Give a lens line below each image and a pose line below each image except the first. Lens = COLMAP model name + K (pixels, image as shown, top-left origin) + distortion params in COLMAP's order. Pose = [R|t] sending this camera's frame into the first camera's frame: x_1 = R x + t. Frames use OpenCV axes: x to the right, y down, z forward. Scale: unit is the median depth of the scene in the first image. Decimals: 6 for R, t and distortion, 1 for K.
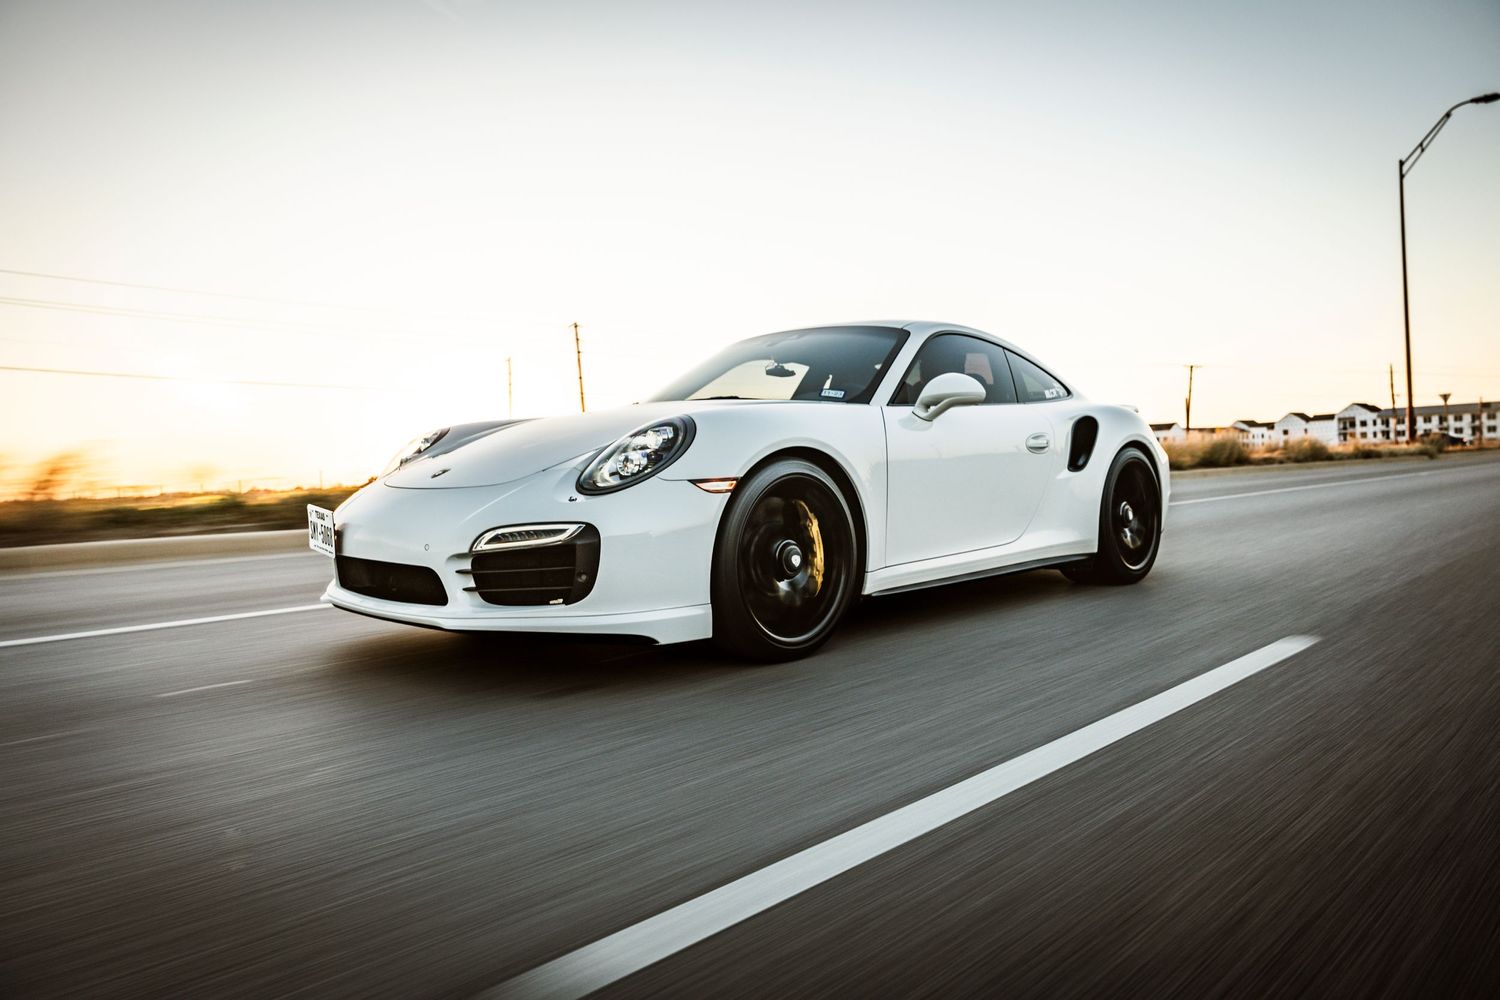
lens RADIAL K [[1008.1, 0, 757.9], [0, 1008.1, 500.8], [0, 0, 1]] dist [0.034031, 0.006827]
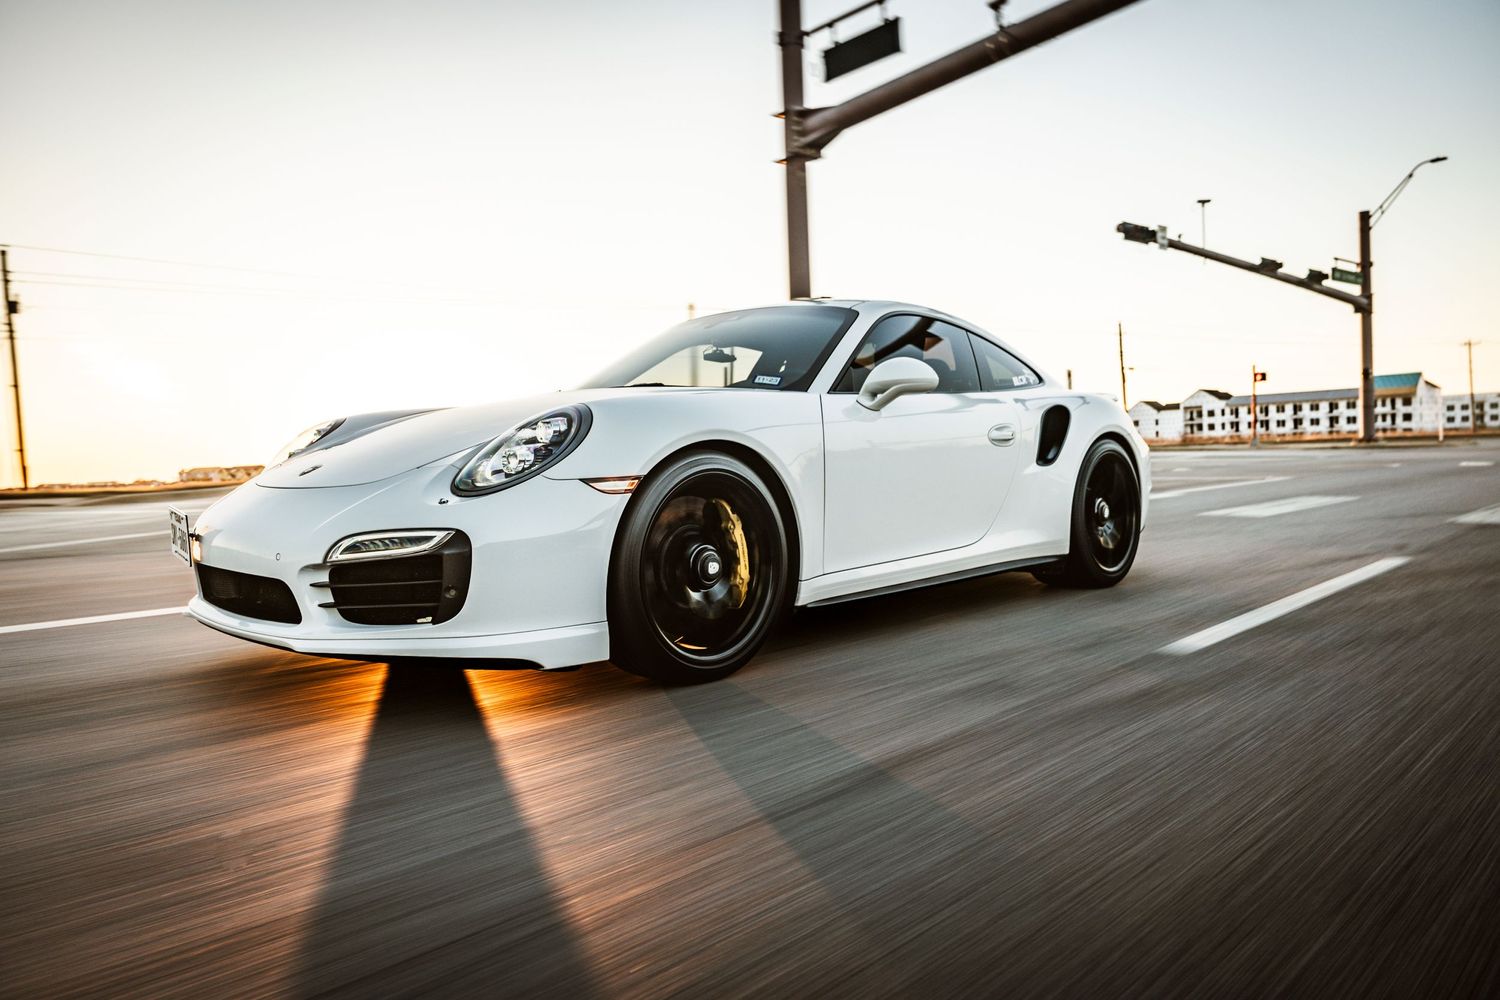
lens RADIAL K [[1008.1, 0, 749.7], [0, 1008.1, 495.8], [0, 0, 1]] dist [0.034031, 0.006827]
pose [[0.999989, -0.000002, -0.004607, 0.069528], [0.000029, 0.999982, 0.005940, -0.009717], [0.004607, -0.005940, 0.999972, 0.113674]]
